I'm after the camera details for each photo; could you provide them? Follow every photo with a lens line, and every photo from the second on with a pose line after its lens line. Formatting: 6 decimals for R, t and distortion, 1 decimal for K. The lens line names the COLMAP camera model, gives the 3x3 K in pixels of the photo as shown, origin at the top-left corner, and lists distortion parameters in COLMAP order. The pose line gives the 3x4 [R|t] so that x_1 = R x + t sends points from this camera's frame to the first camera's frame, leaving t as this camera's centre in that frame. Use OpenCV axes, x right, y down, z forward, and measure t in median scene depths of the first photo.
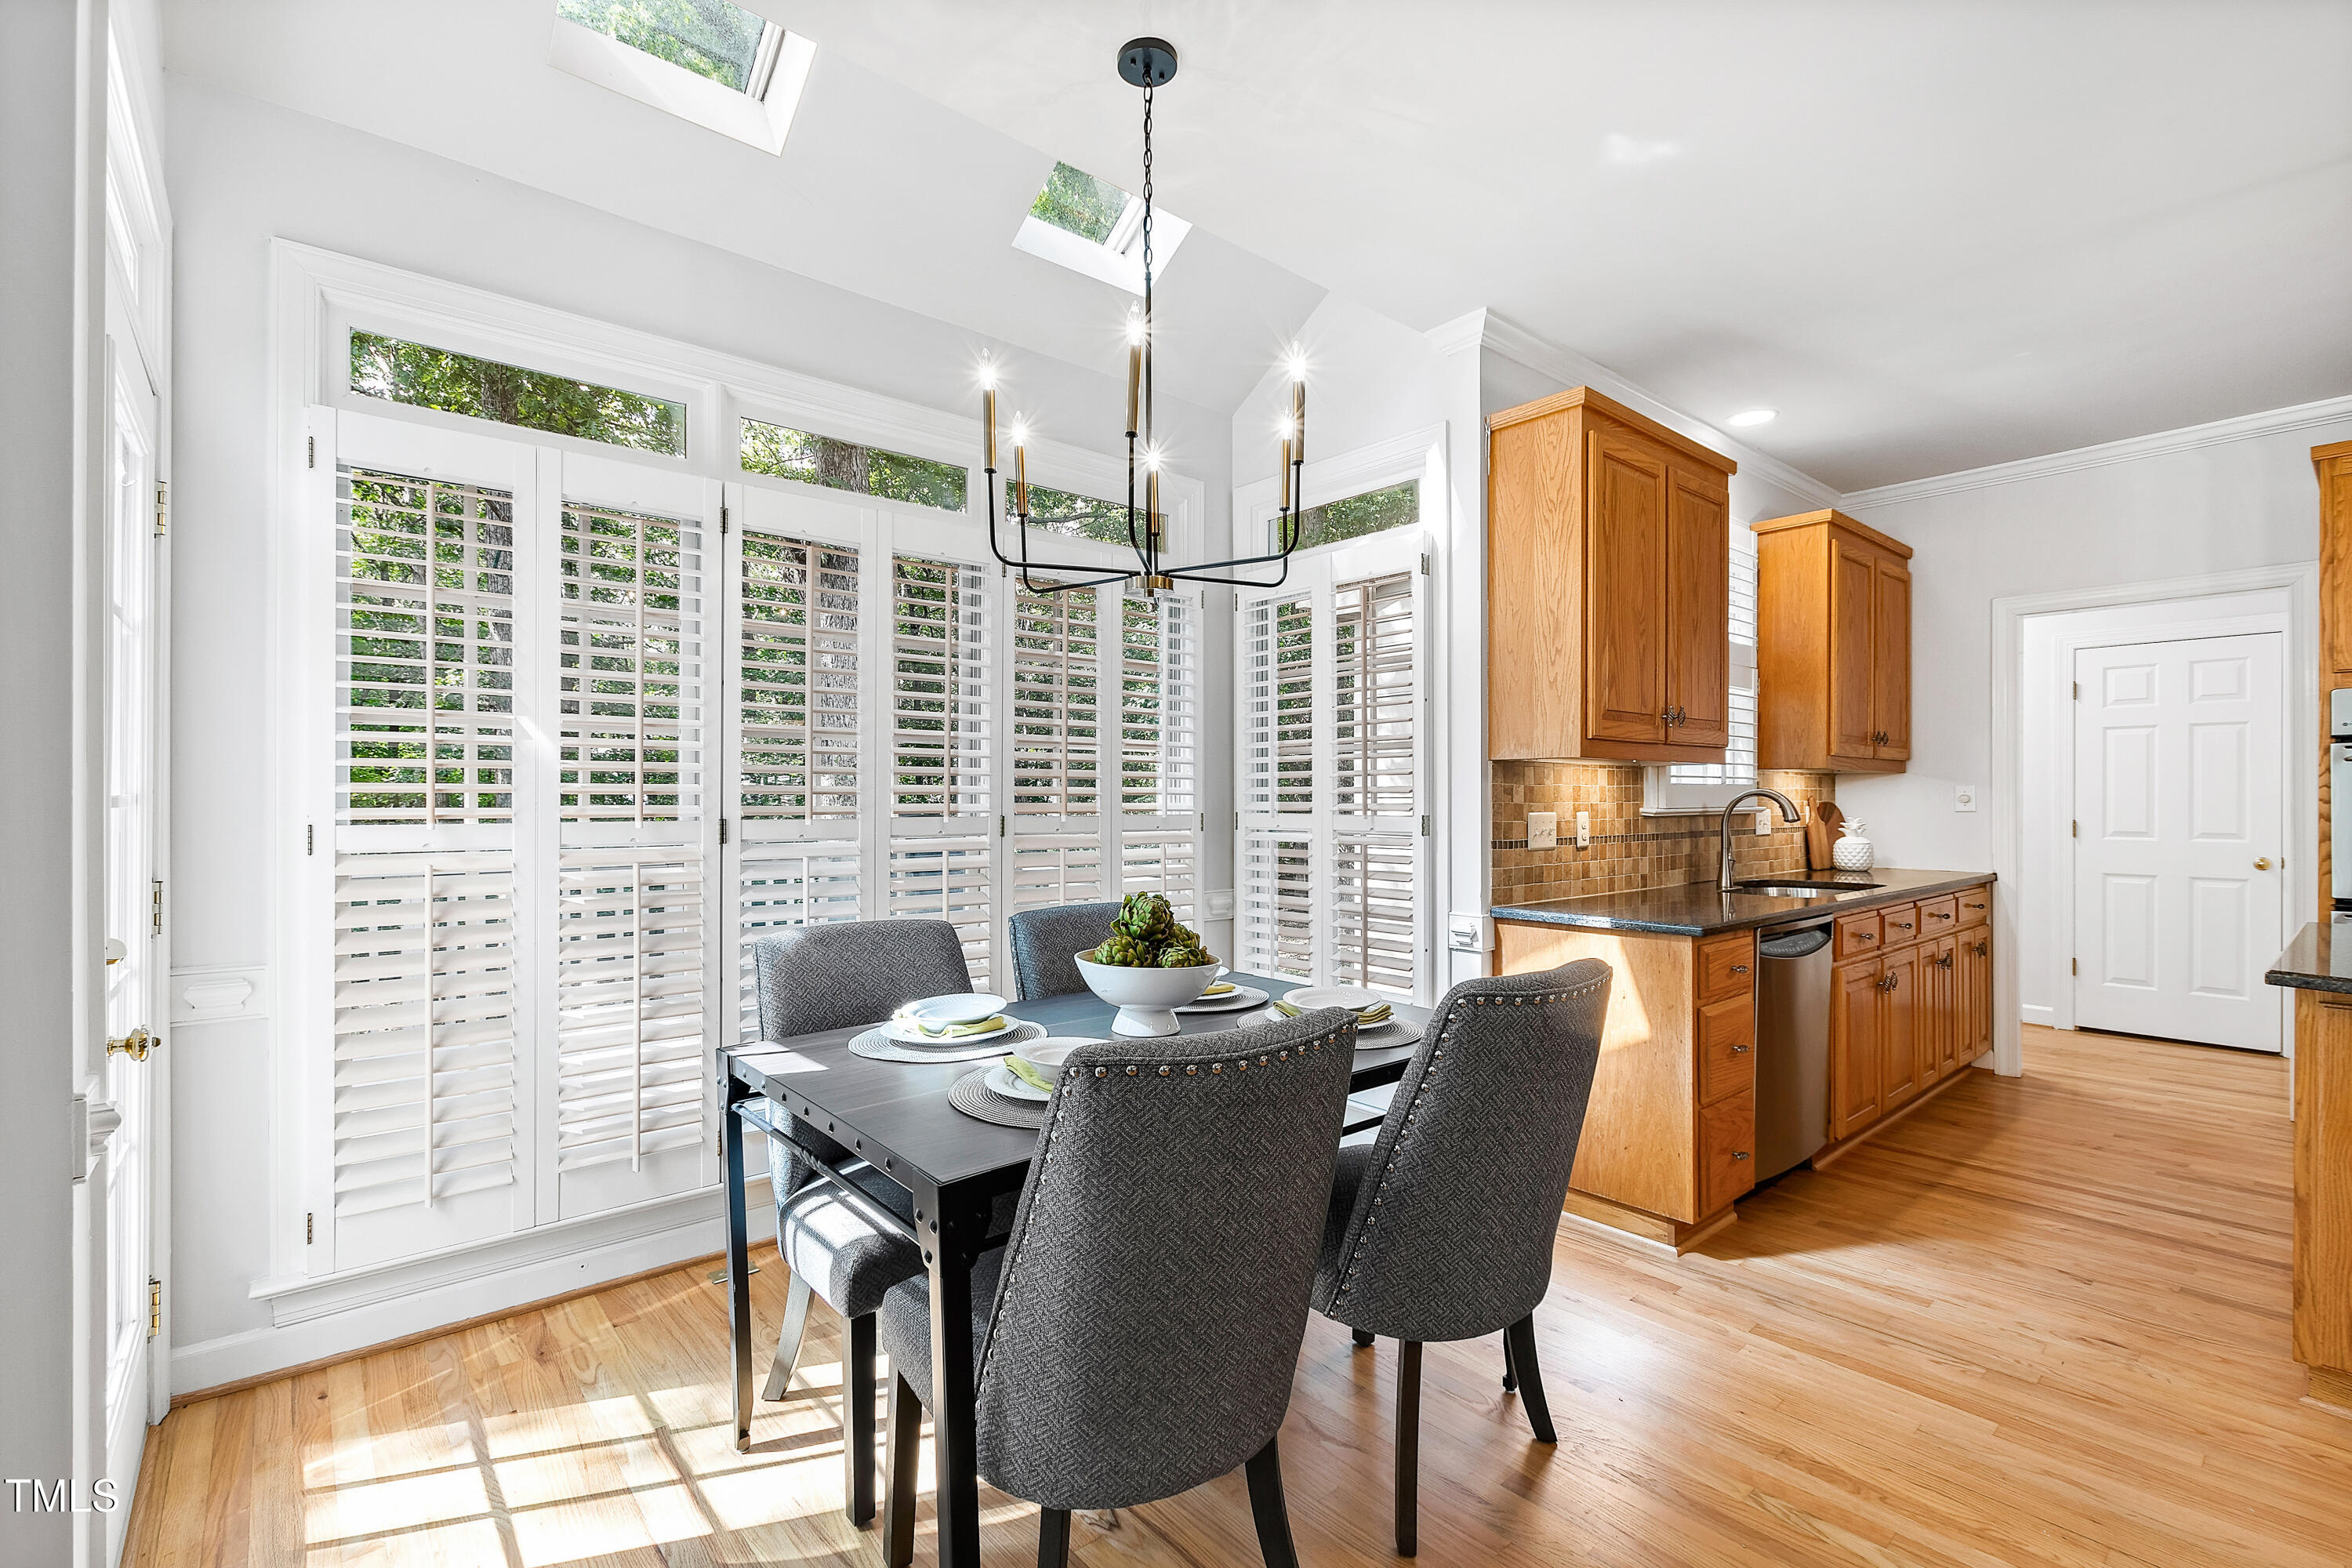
lens RADIAL K [[1054.5, 0, 1176.9], [0, 1054.5, 810.8], [0, 0, 1]] dist [0.000158, -0.000178]
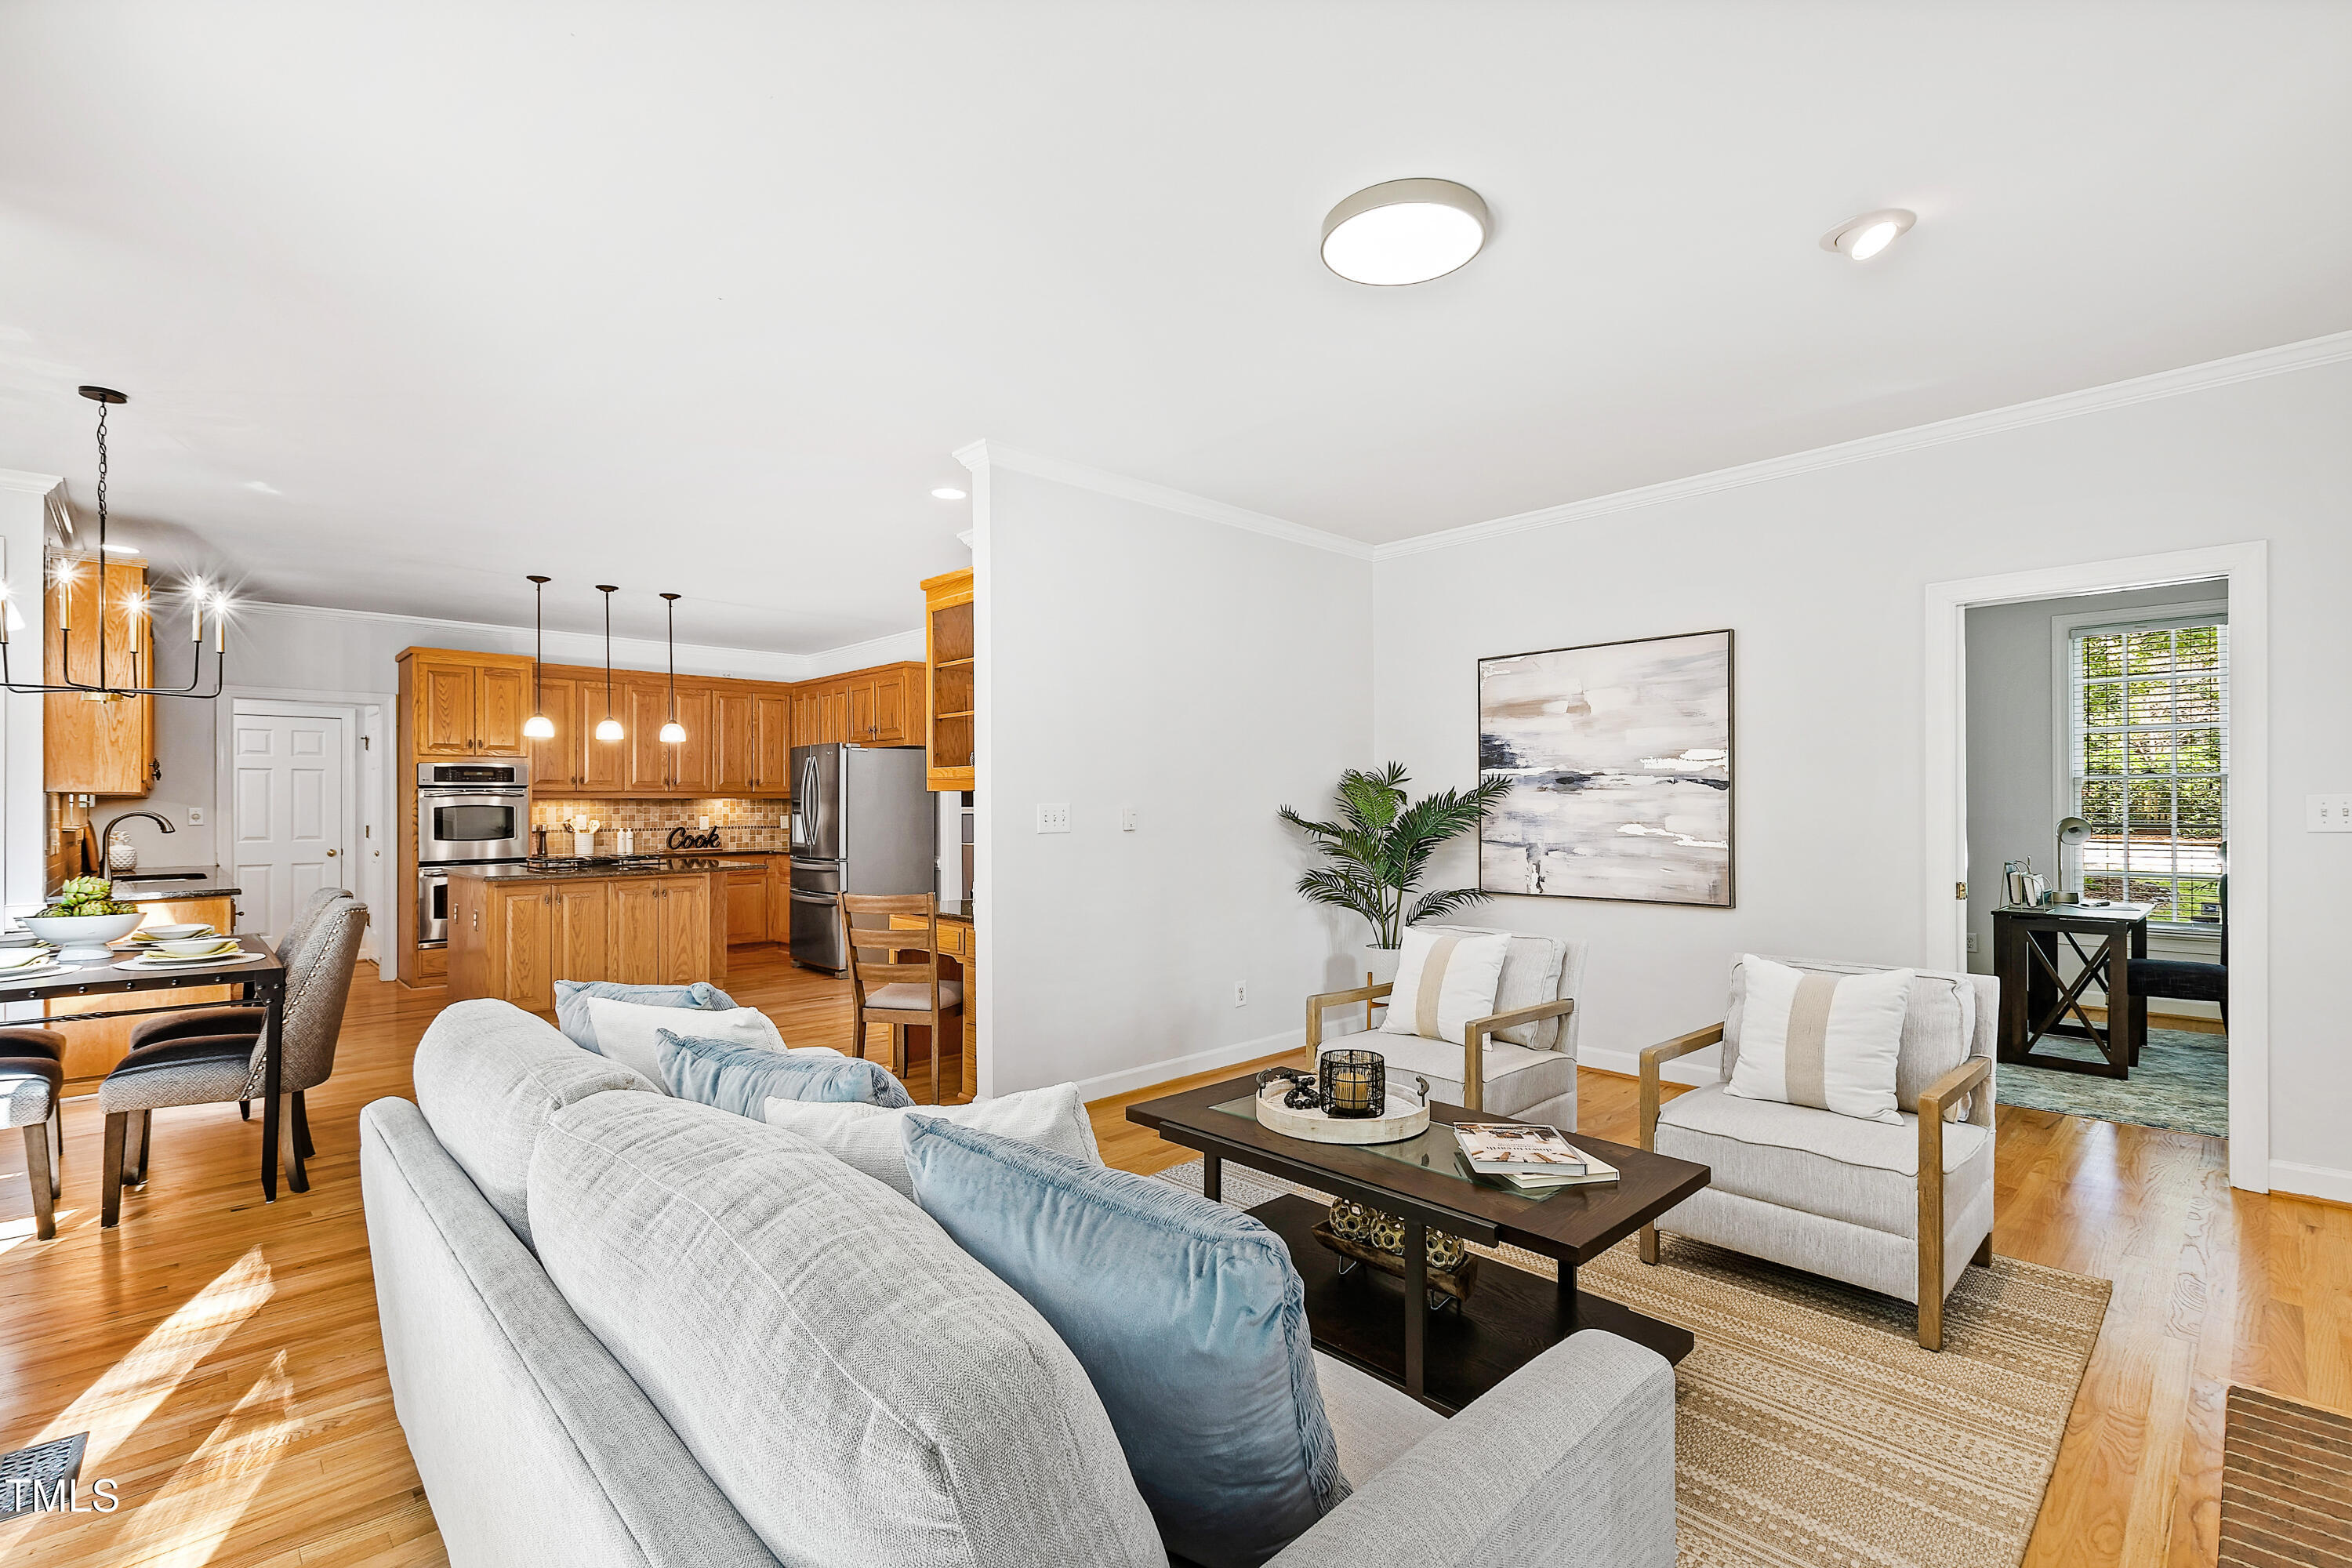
lens RADIAL K [[1054.5, 0, 1176.9], [0, 1054.5, 810.8], [0, 0, 1]] dist [0.000158, -0.000178]
pose [[-0.061071, -0.001531, 0.998132, -1.250688], [0.015025, 0.999884, 0.002453, -0.003191], [-0.998020, 0.015147, -0.061040, -0.431513]]
